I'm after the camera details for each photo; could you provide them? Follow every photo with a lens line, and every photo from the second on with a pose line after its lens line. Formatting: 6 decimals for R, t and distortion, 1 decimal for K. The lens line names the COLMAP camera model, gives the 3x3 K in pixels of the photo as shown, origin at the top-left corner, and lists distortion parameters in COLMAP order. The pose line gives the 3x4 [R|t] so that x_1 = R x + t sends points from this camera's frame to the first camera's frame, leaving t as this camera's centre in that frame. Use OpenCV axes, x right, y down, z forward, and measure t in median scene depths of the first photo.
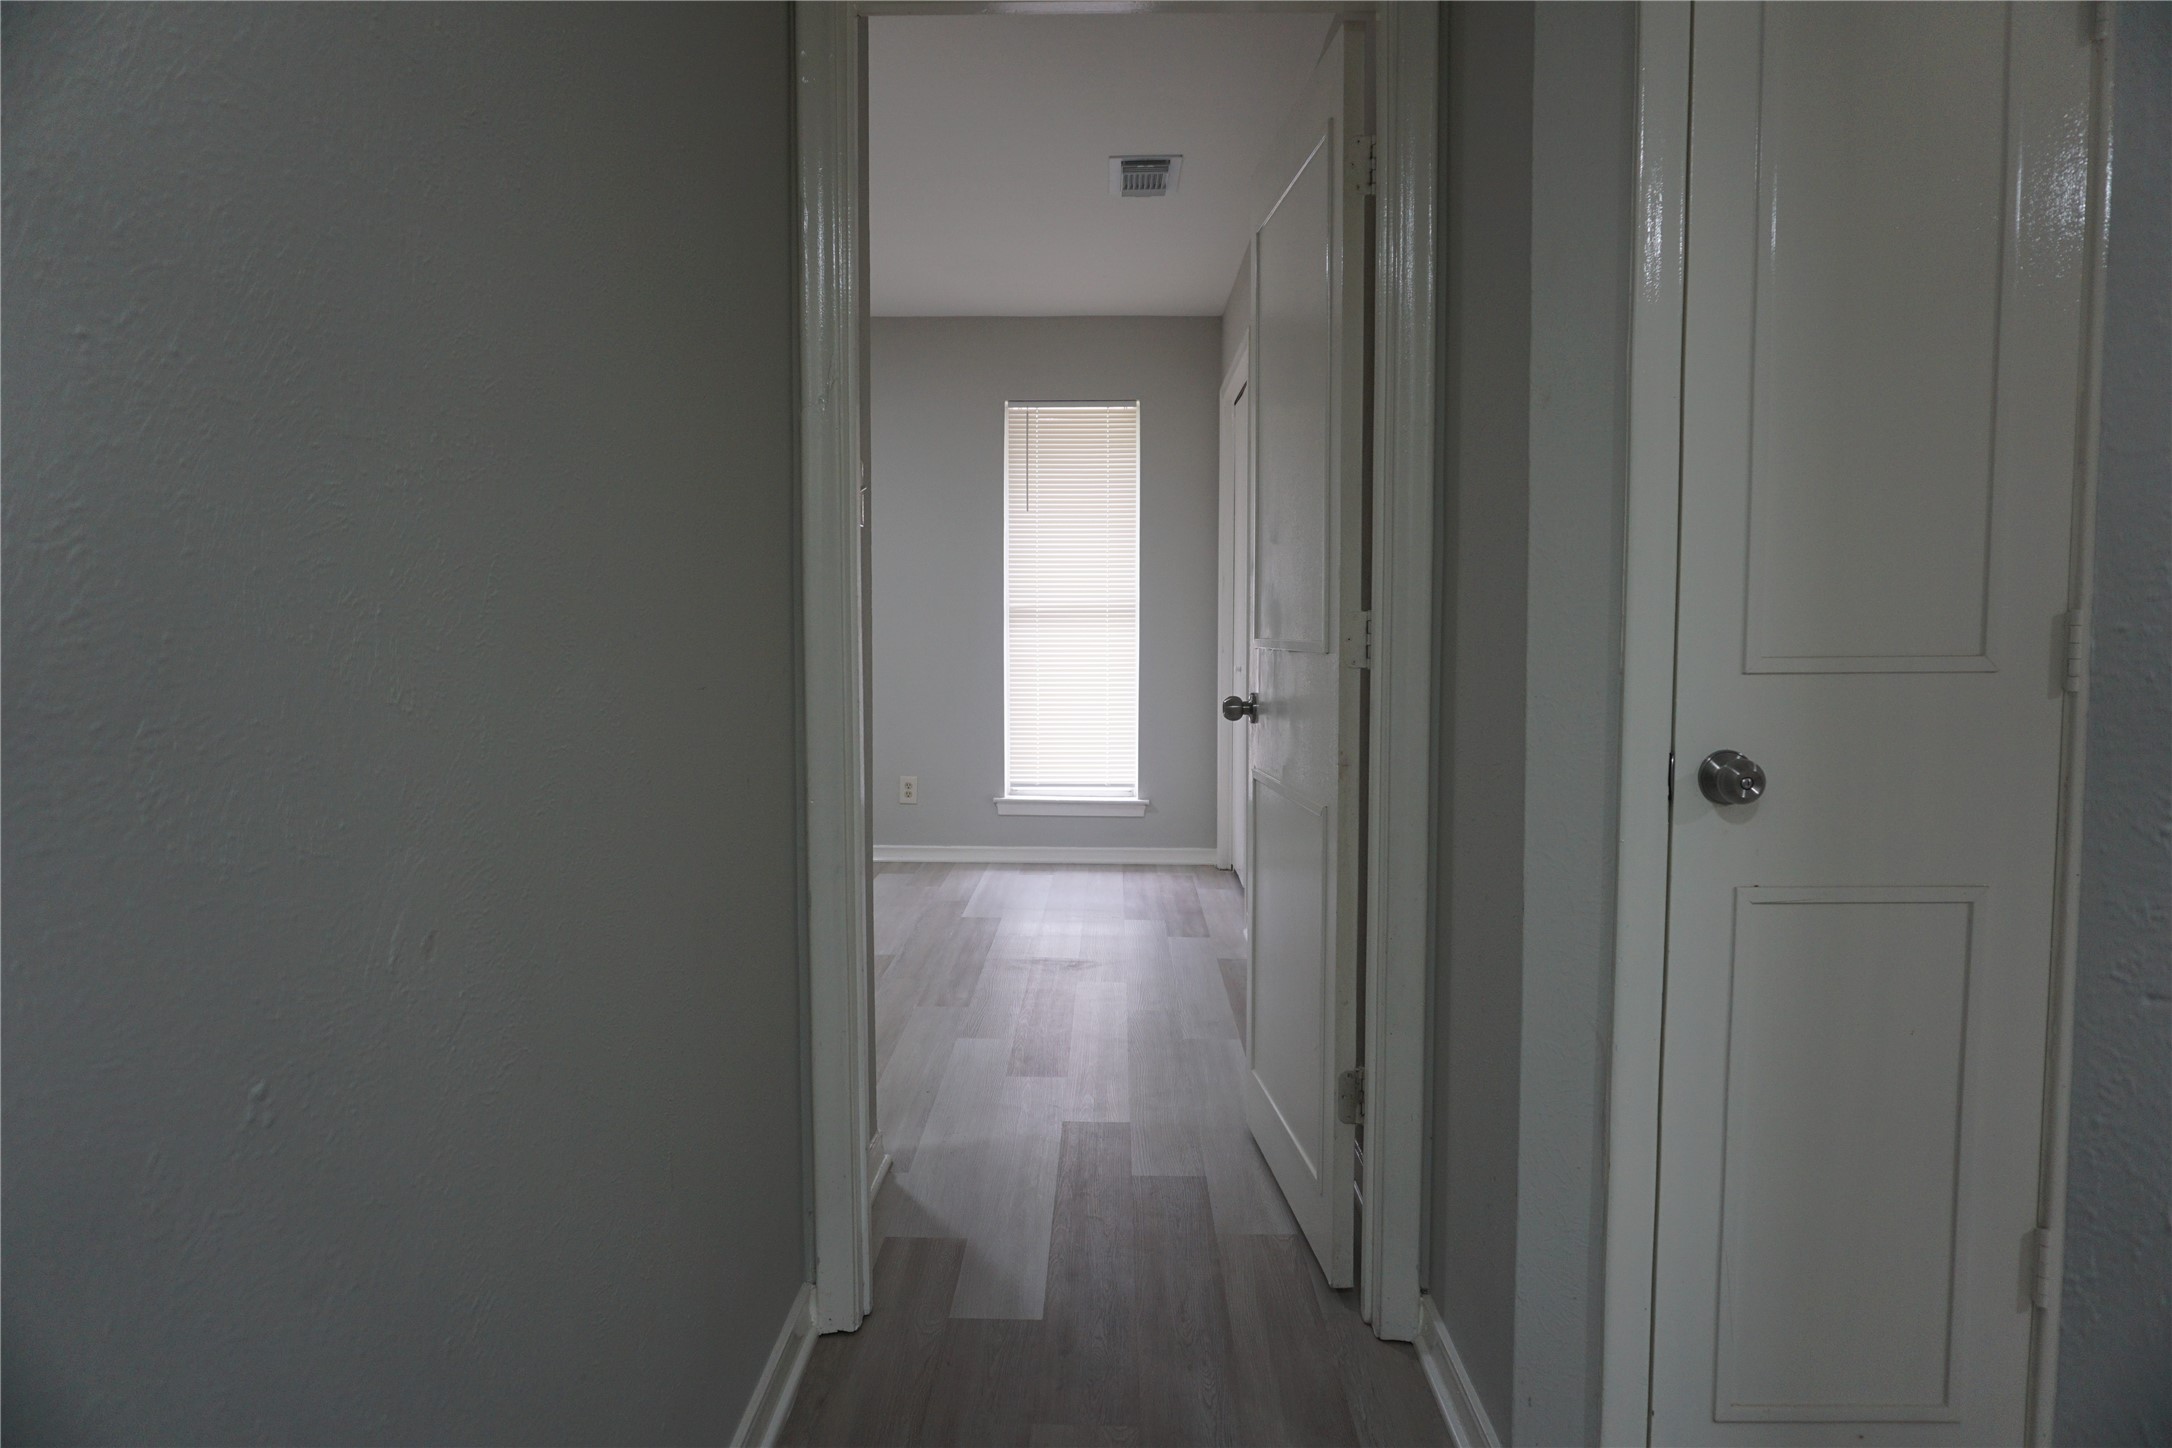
lens RADIAL K [[1459.0, 0, 1087.2], [0, 1459.0, 725.7], [0, 0, 1]] dist [-0.039147, 0.027361]
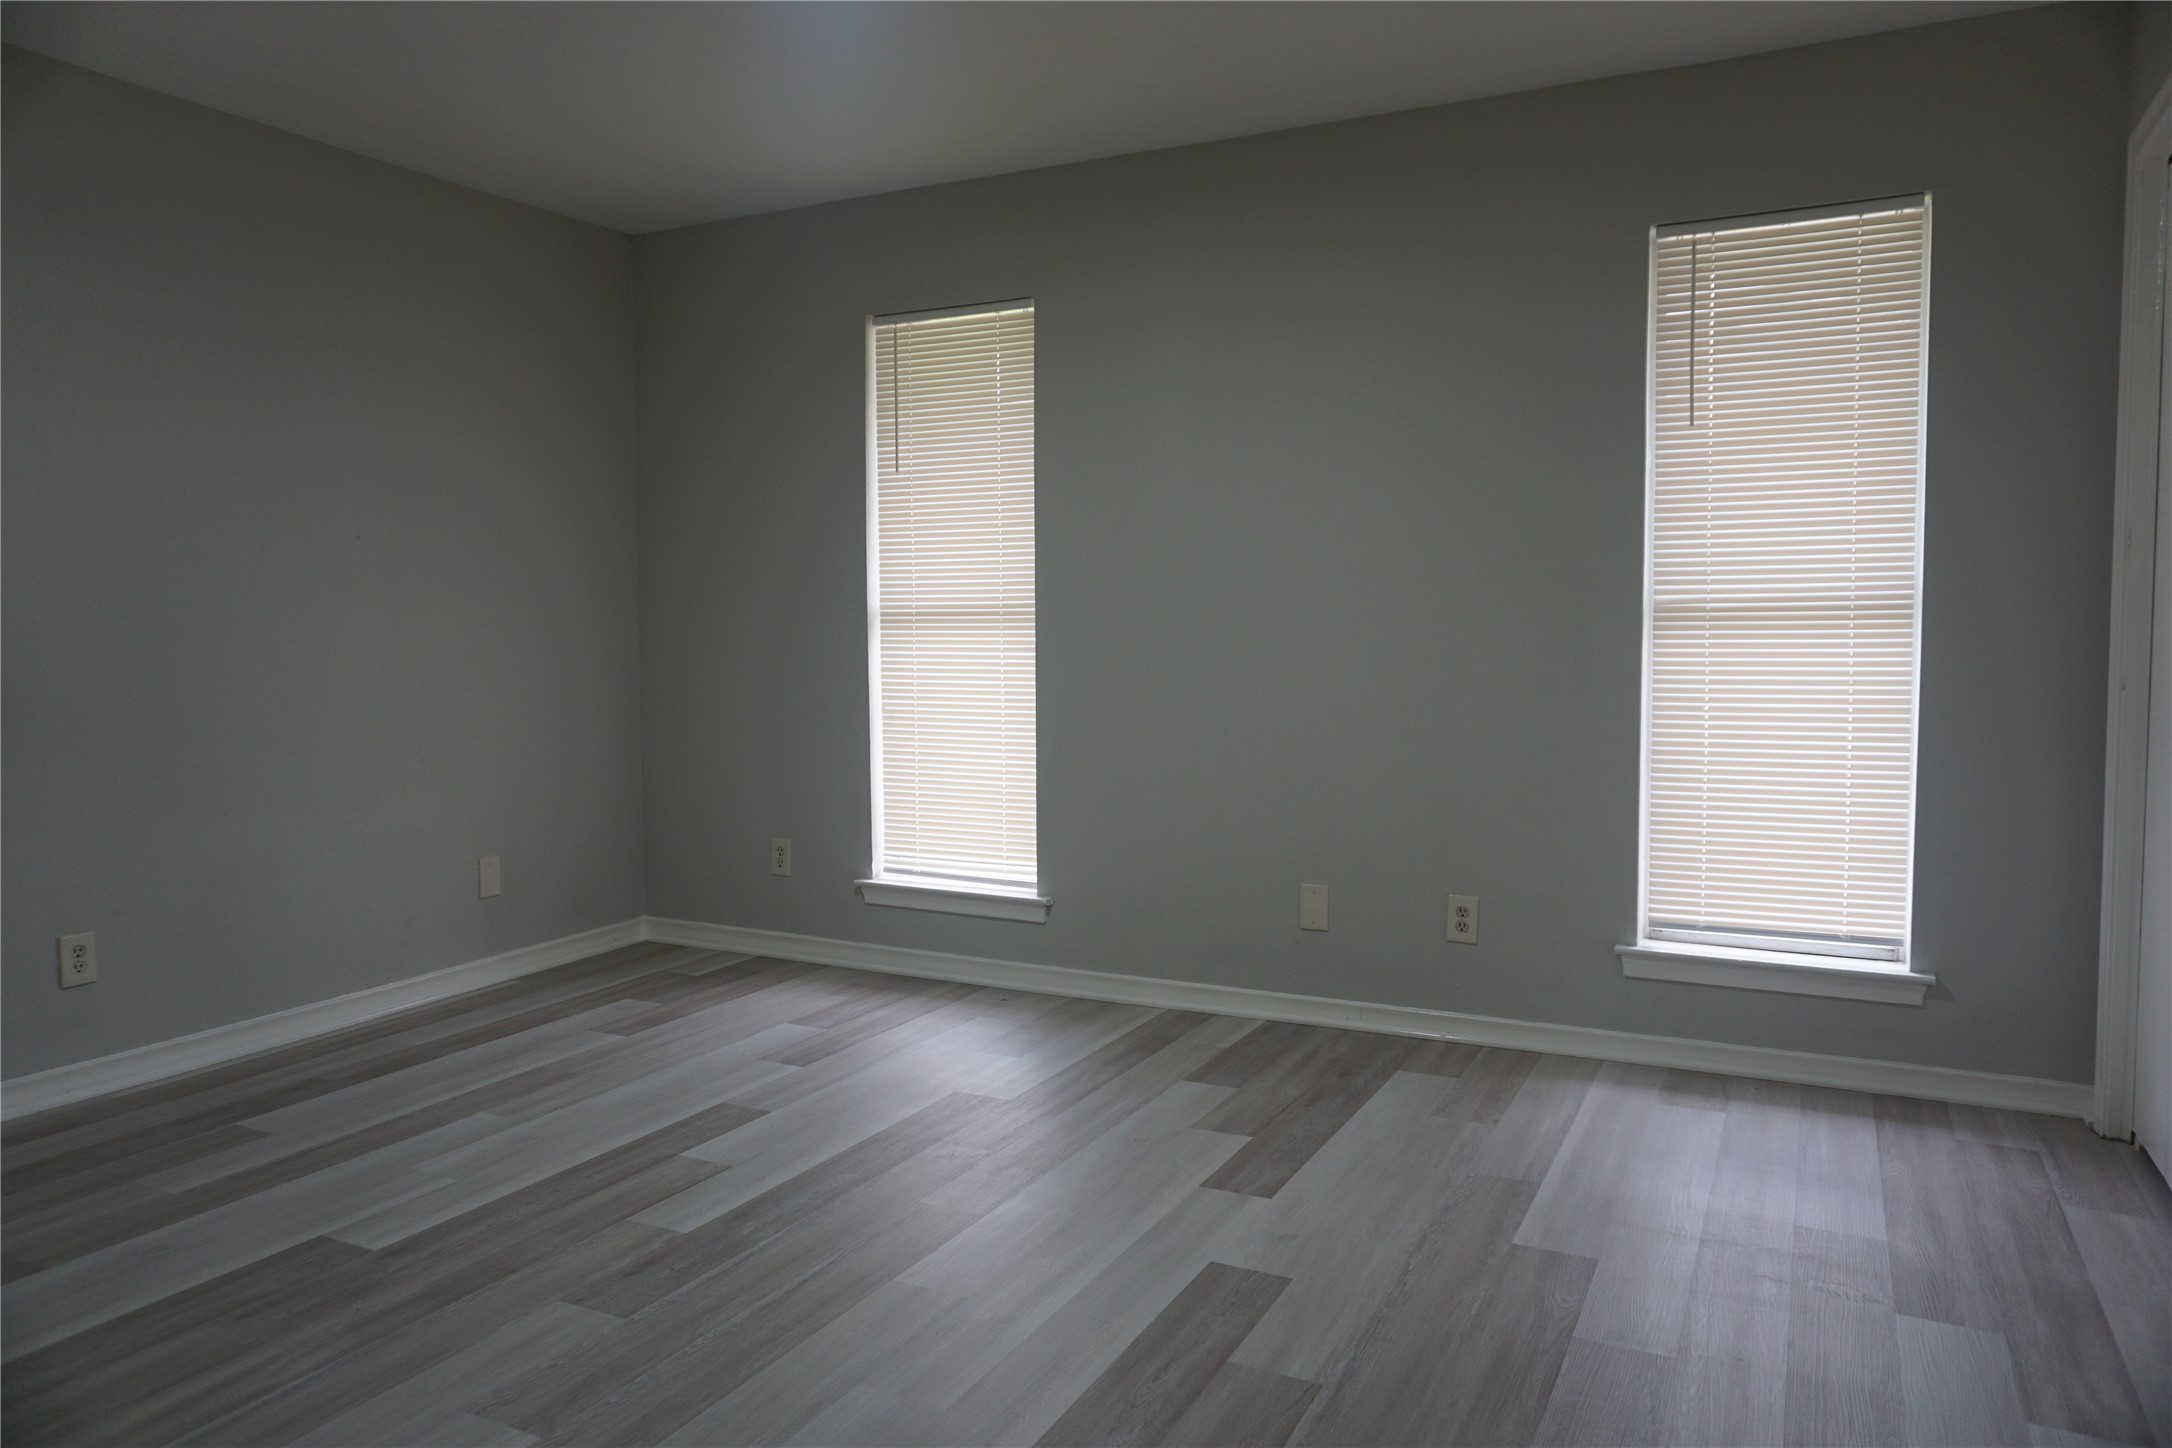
lens RADIAL K [[1459.0, 0, 1071.8], [0, 1459.0, 728.0], [0, 0, 1]] dist [-0.039147, 0.027361]
pose [[0.895615, 0.020190, -0.444371, -0.005713], [-0.020365, 0.999783, 0.004381, -0.031996], [0.444363, 0.005126, 0.895832, 0.413805]]
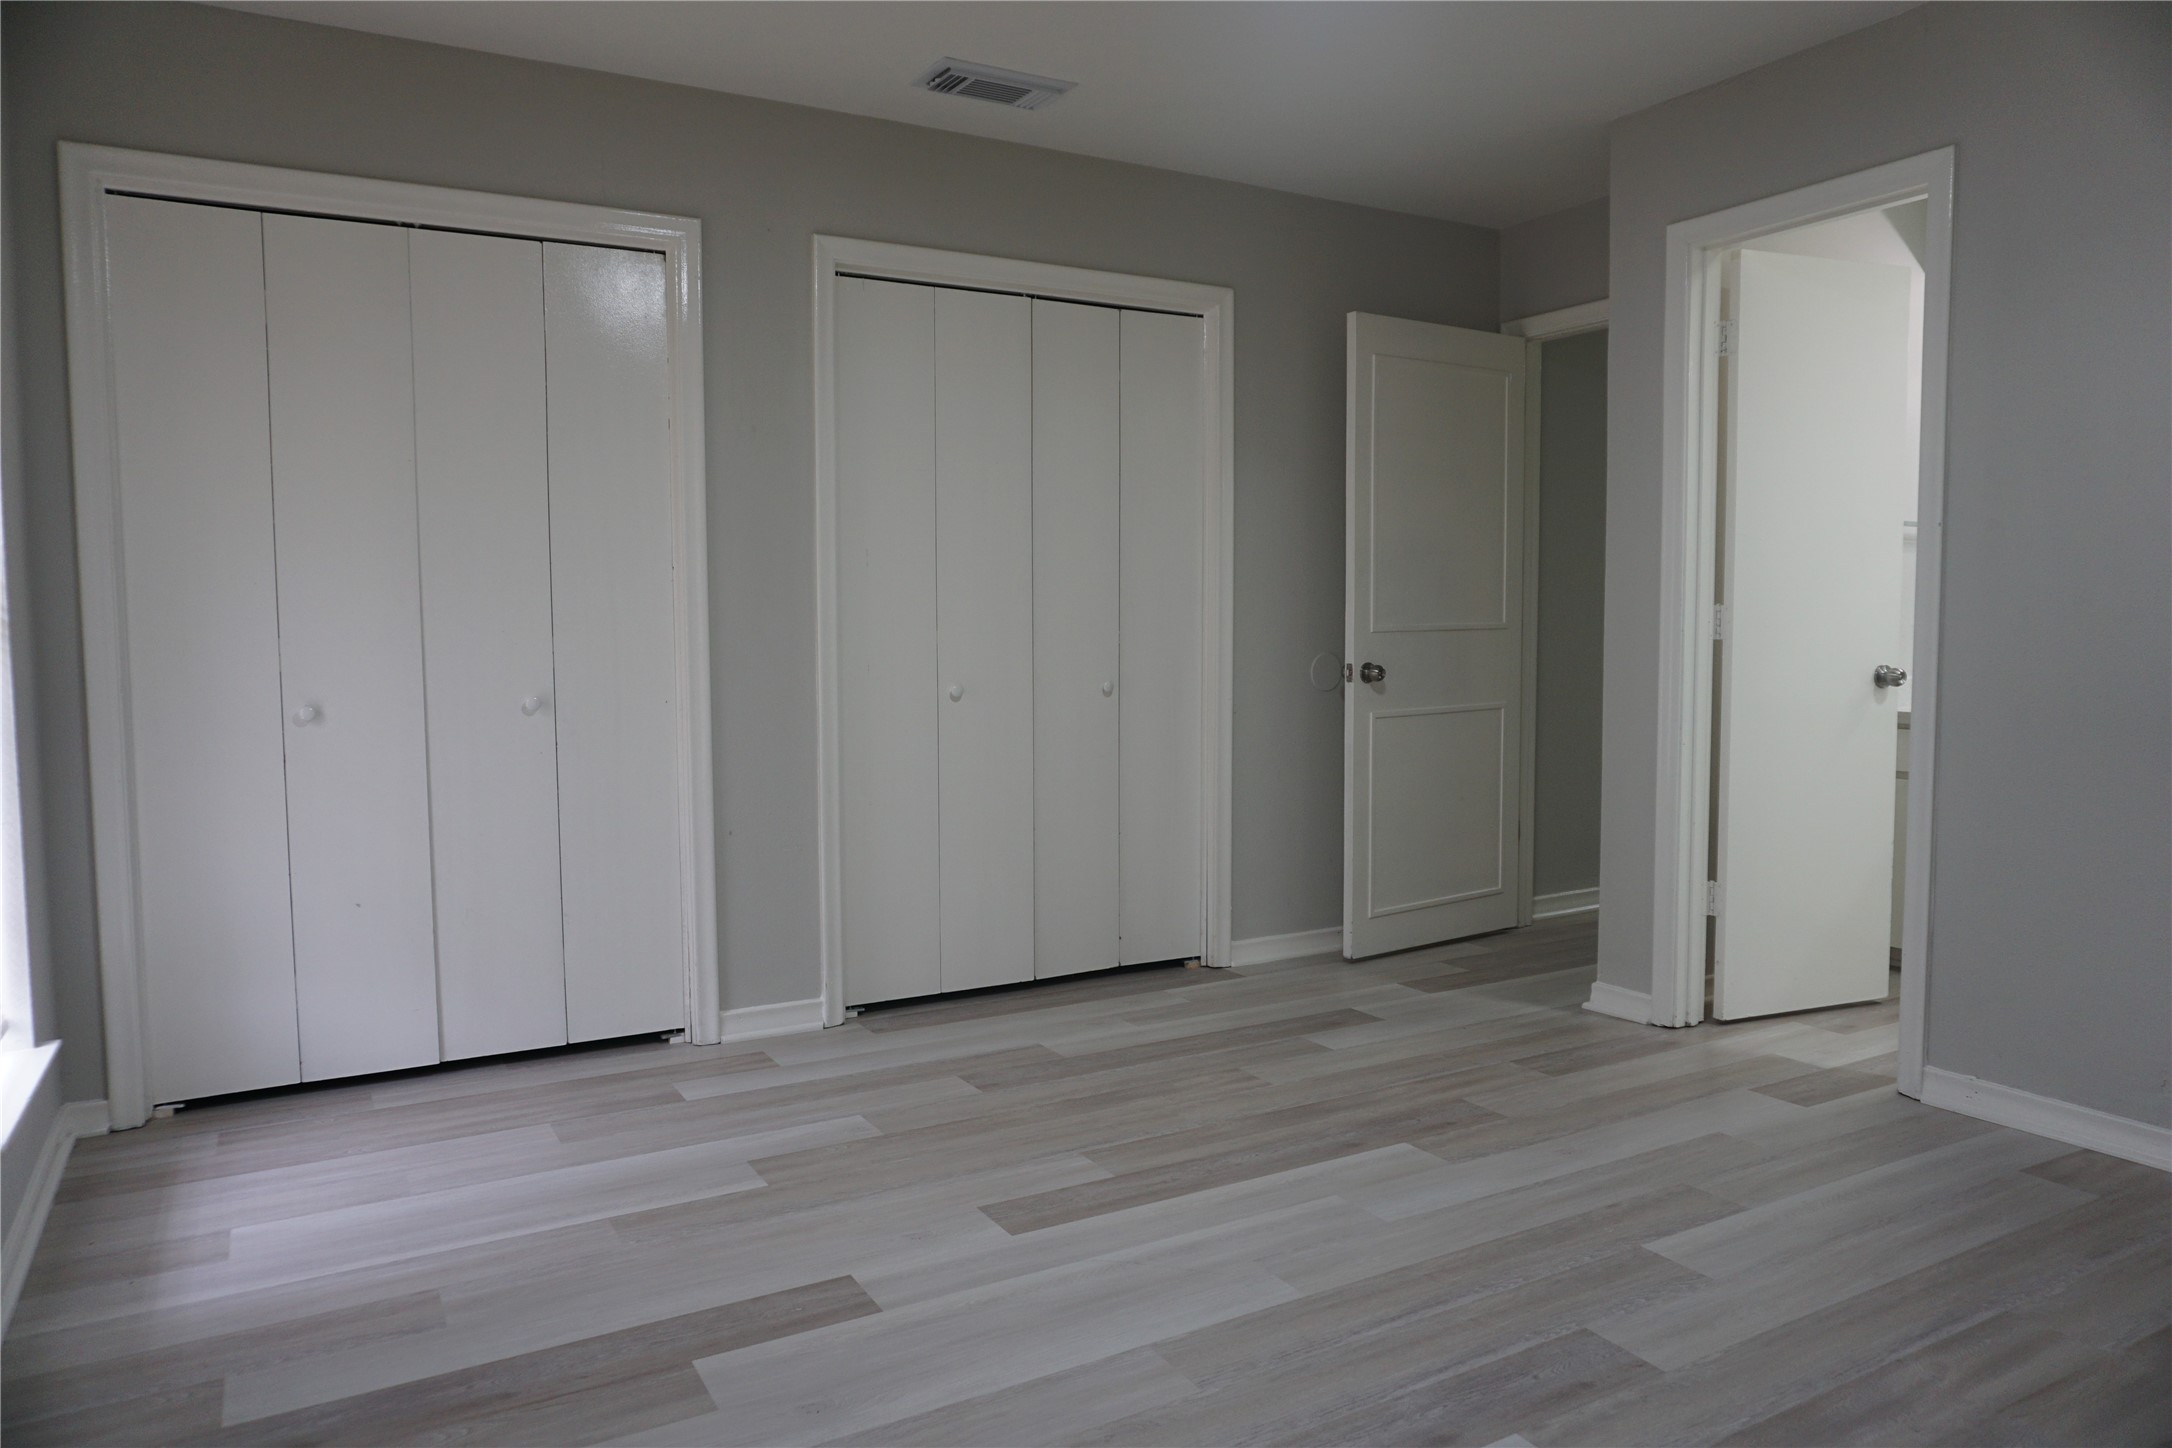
lens RADIAL K [[1459.0, 0, 1085.5], [0, 1459.0, 723.3], [0, 0, 1]] dist [-0.039147, 0.027361]
pose [[-0.514142, -0.065998, 0.855162, -0.487815], [0.065204, 0.991142, 0.115694, -0.074415], [-0.855223, 0.115243, -0.505284, 0.949154]]
